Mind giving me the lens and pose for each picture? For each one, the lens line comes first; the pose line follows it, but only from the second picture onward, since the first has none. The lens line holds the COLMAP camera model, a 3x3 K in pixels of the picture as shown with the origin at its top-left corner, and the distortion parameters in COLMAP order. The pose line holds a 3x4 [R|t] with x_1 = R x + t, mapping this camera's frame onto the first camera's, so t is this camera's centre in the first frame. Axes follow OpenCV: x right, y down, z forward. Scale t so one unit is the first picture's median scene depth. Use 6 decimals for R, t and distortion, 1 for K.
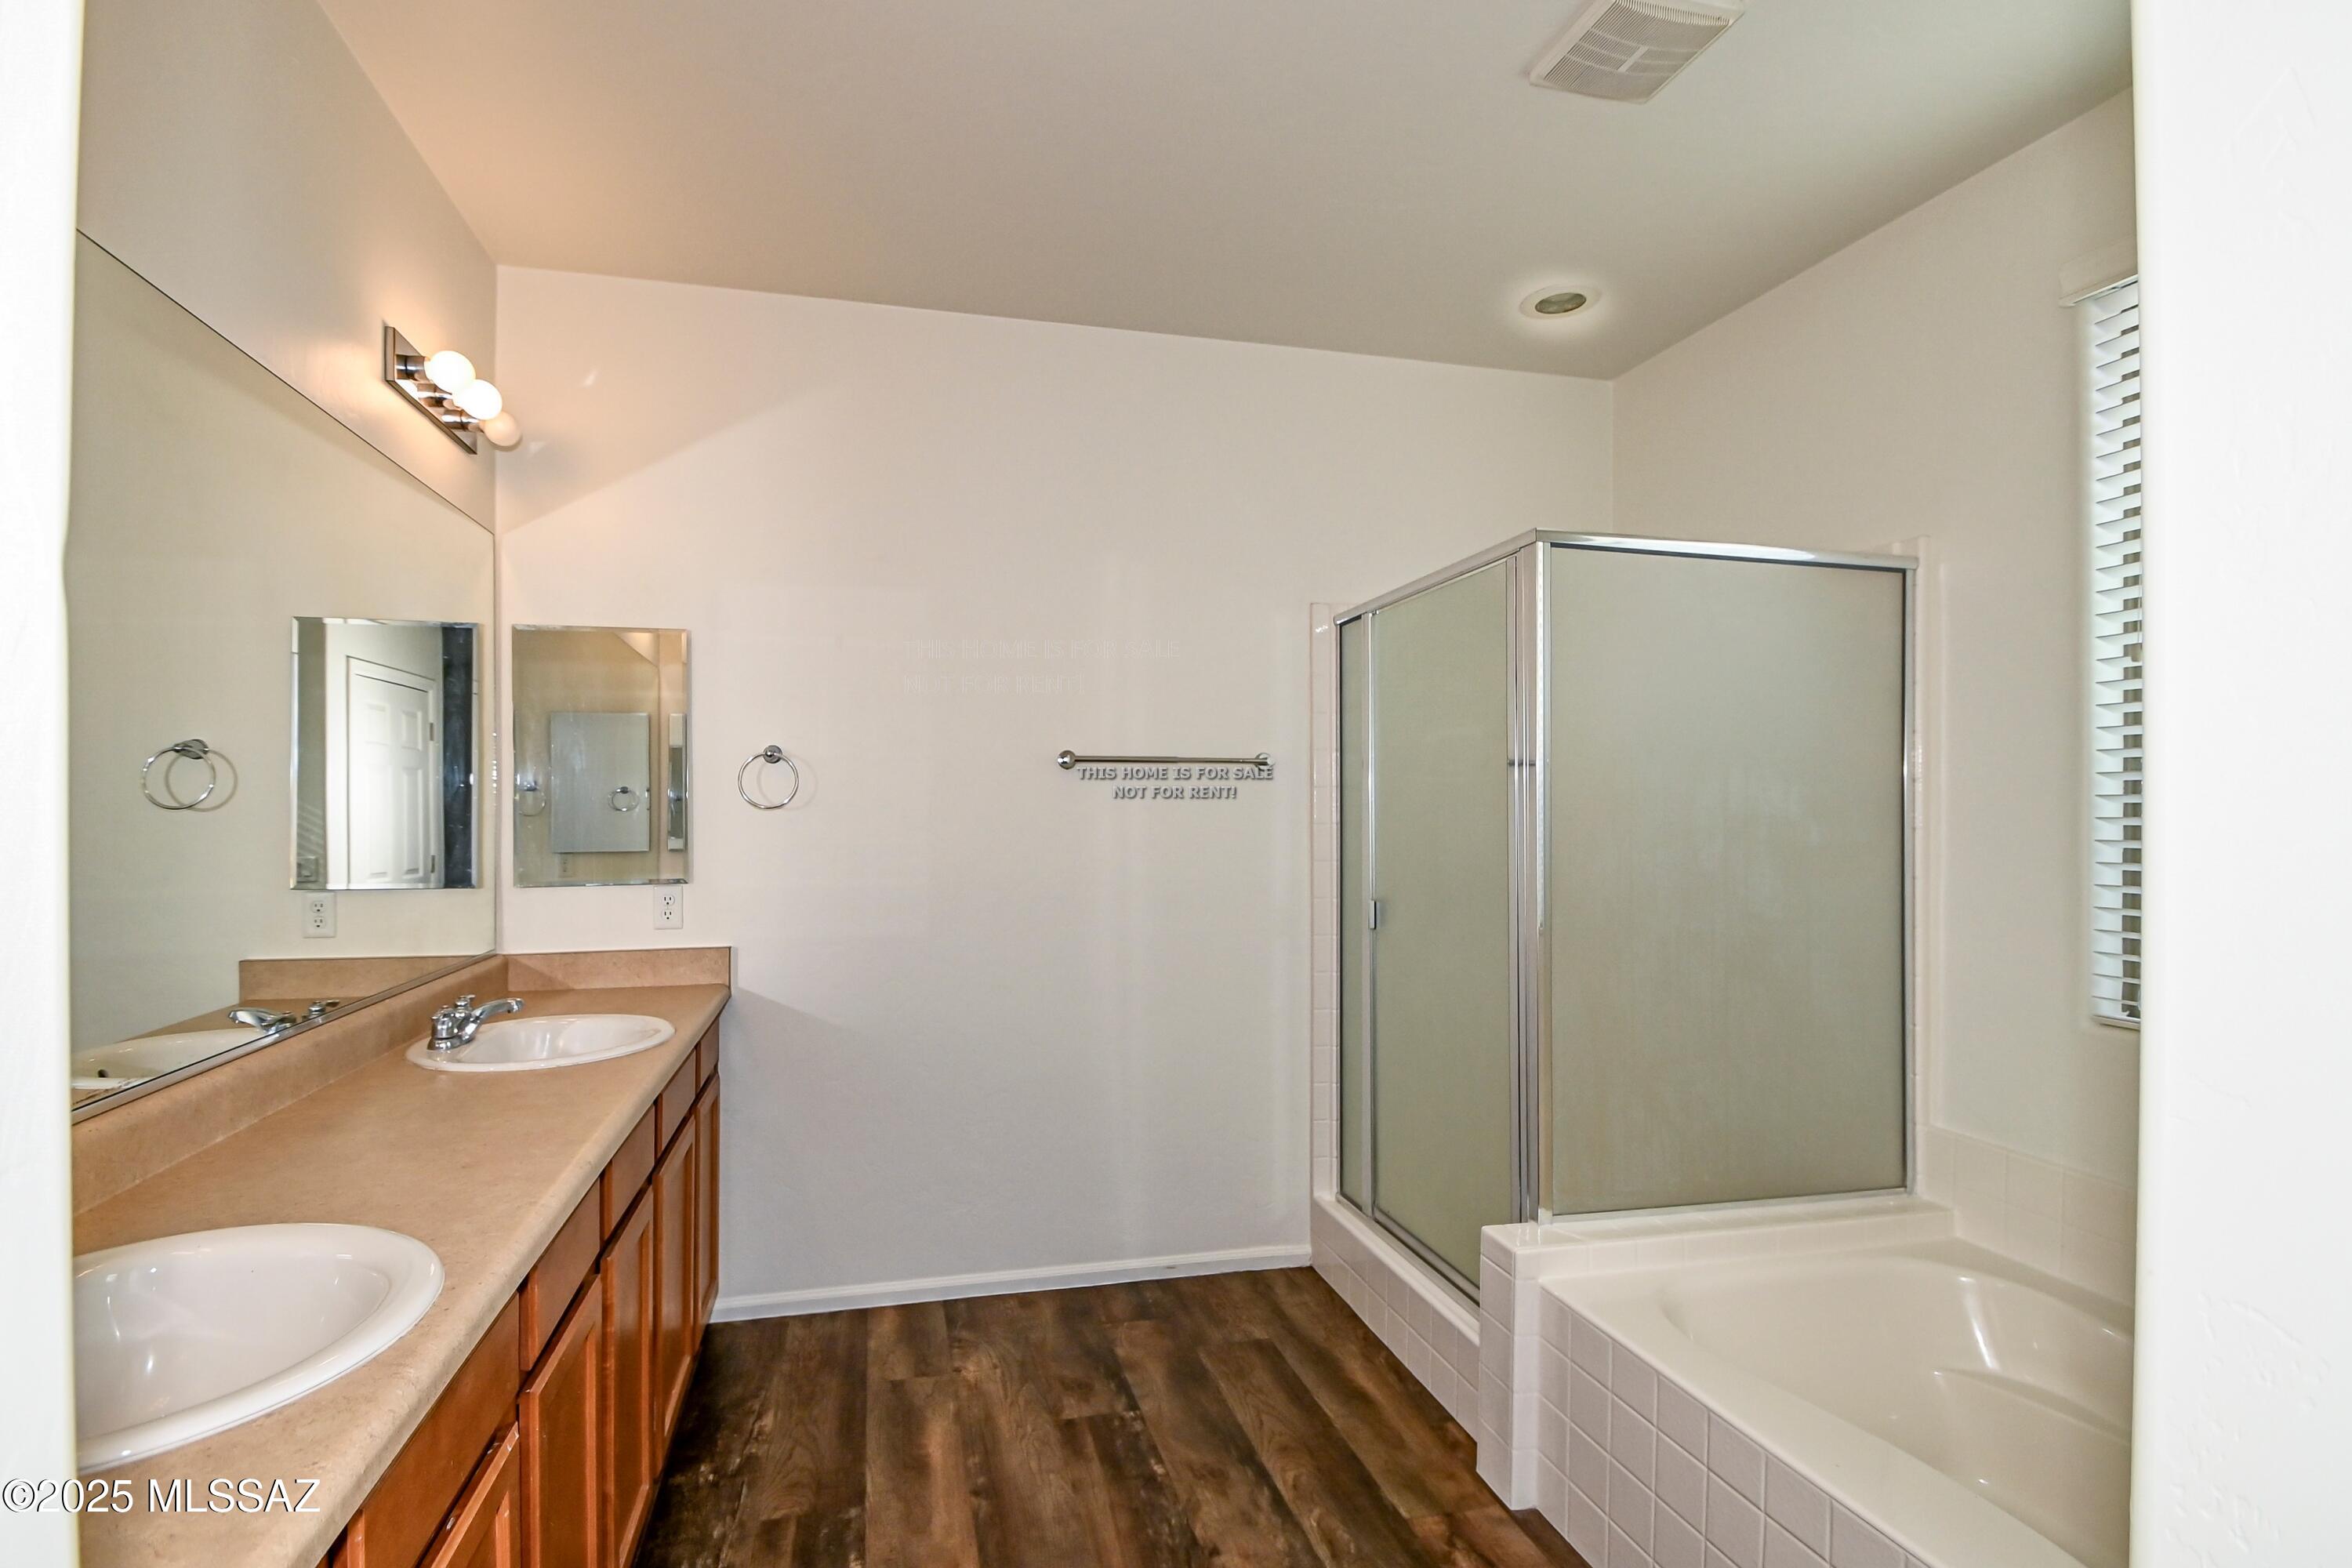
lens RADIAL K [[1080.4, 0, 1177.9], [0, 1080.4, 836.5], [0, 0, 1]] dist [0.031470, -0.025181]
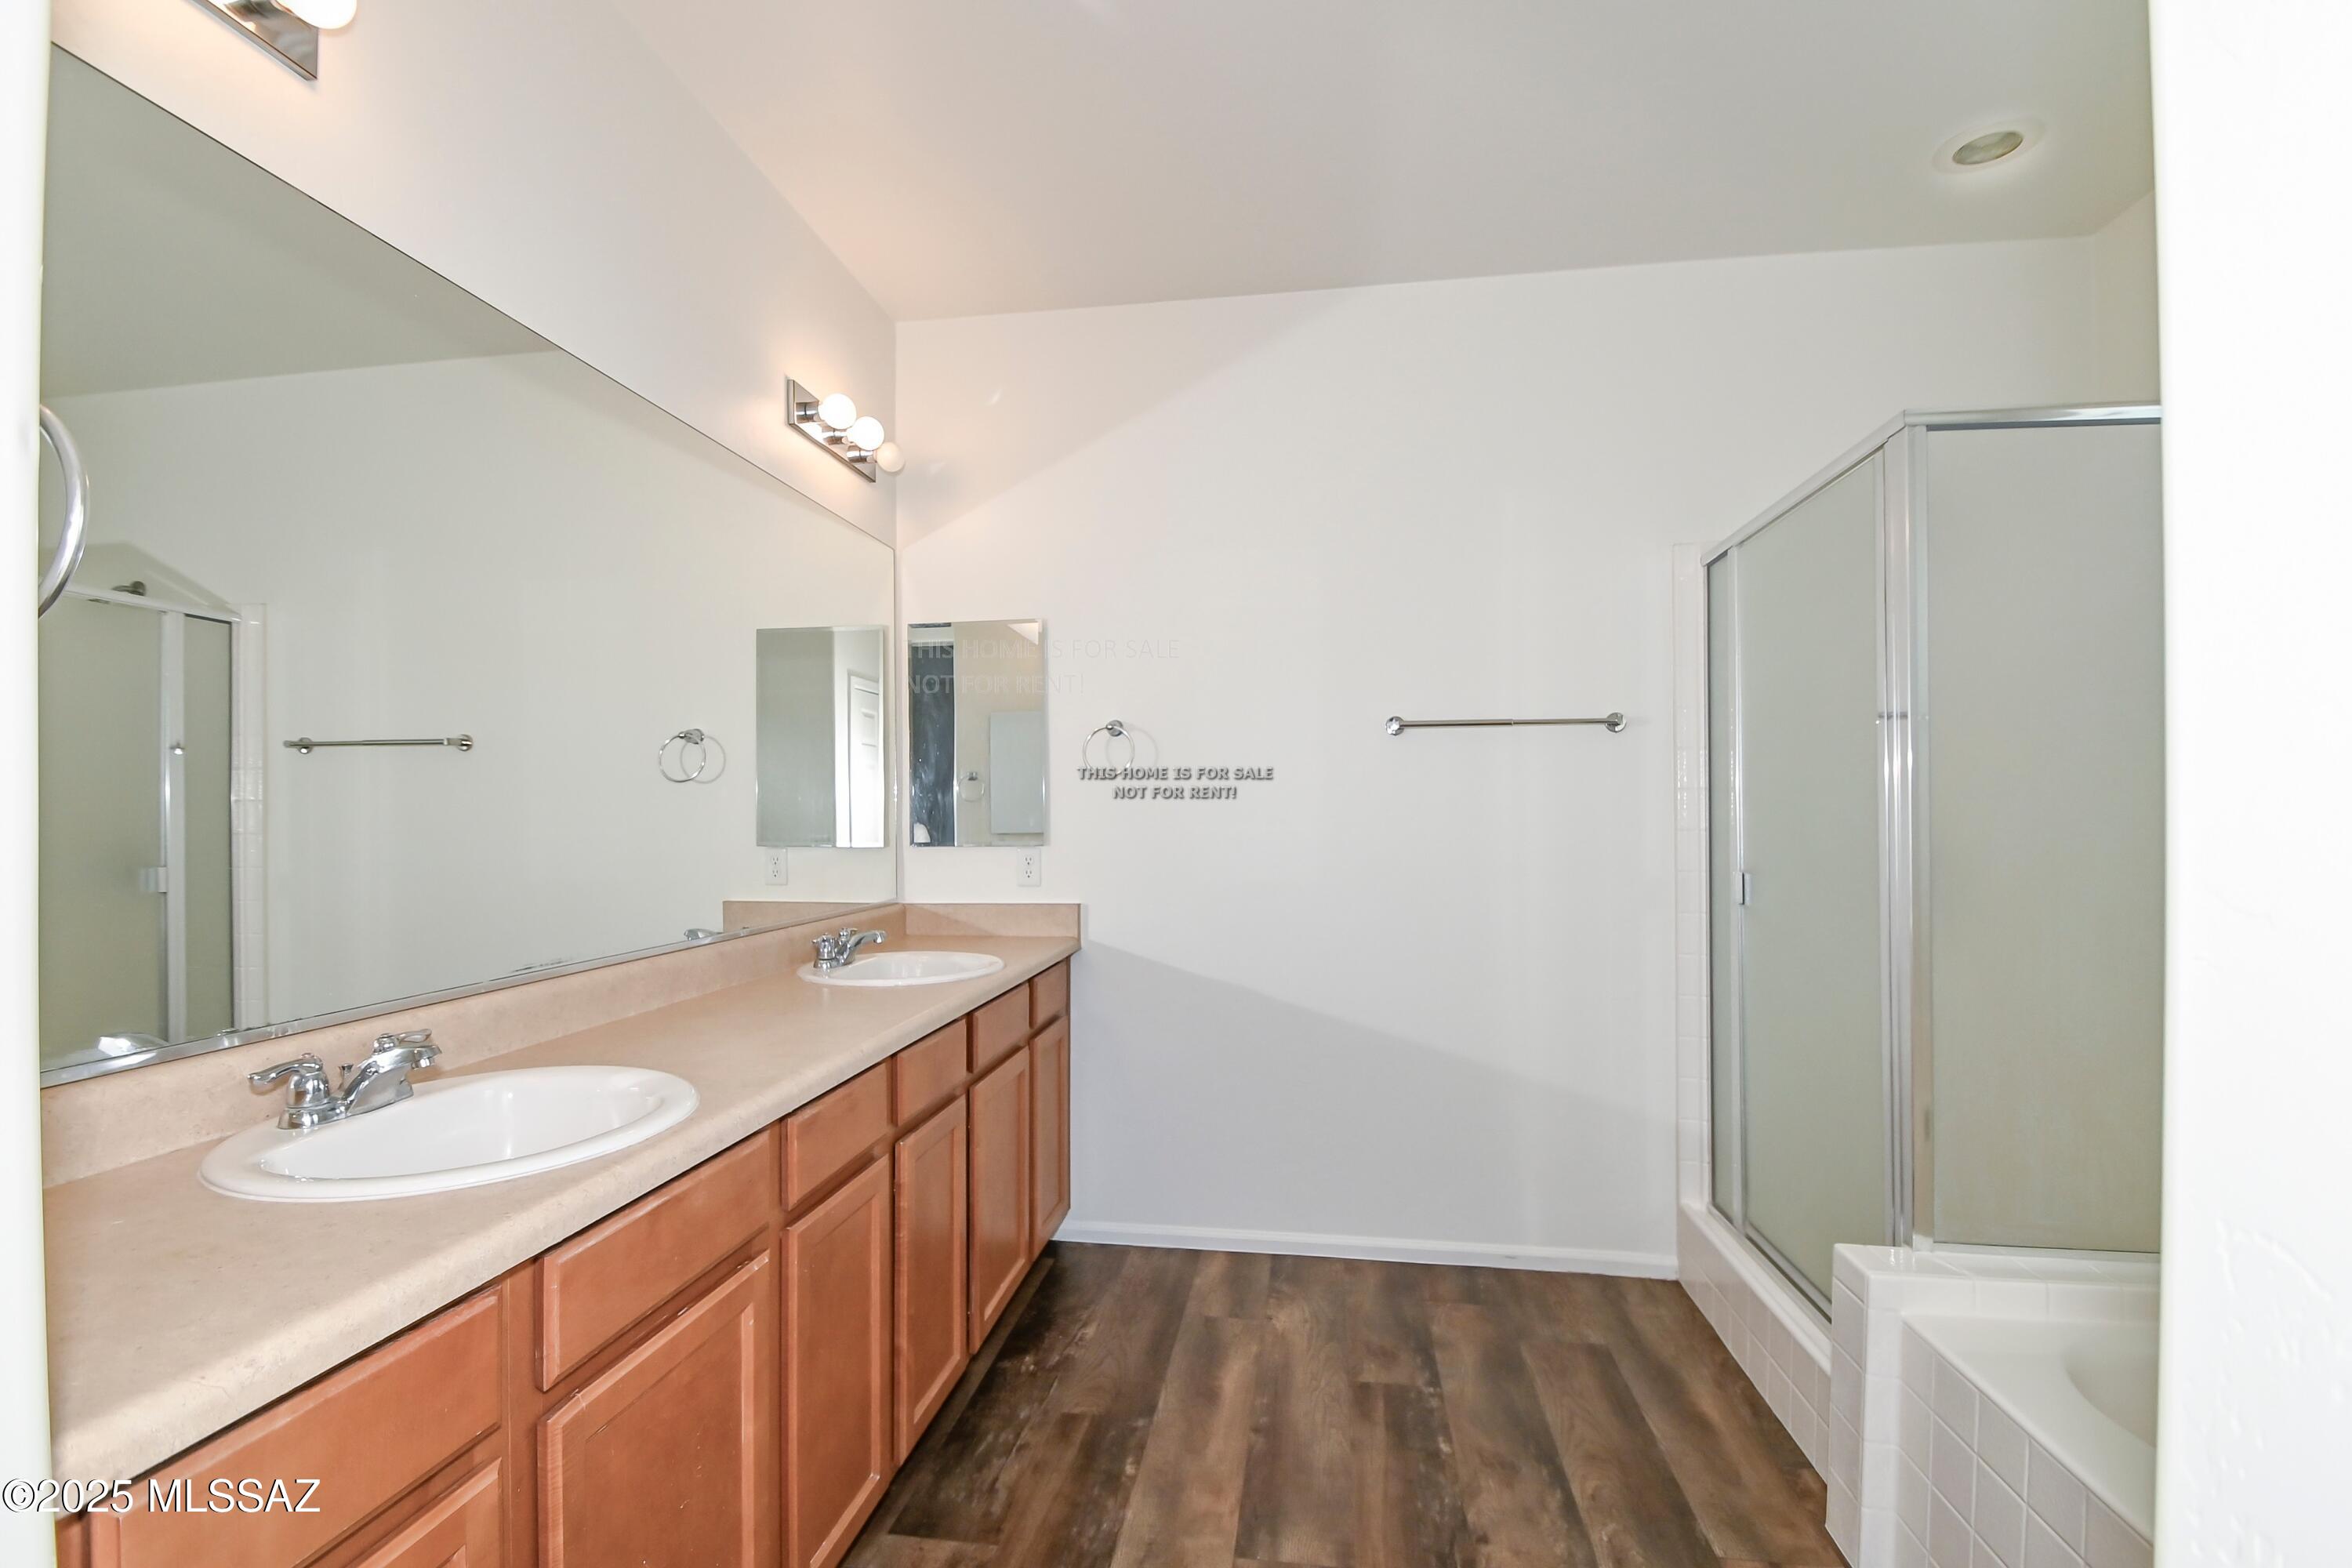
lens RADIAL K [[1067.6, 0, 1176.8], [0, 1067.6, 826.3], [0, 0, 1]] dist [0.028633, -0.023516]
pose [[0.930354, -0.002277, -0.366657, 0.100855], [0.001939, 0.999997, -0.001290, 0.030734], [0.366659, 0.000489, 0.930355, 0.027430]]
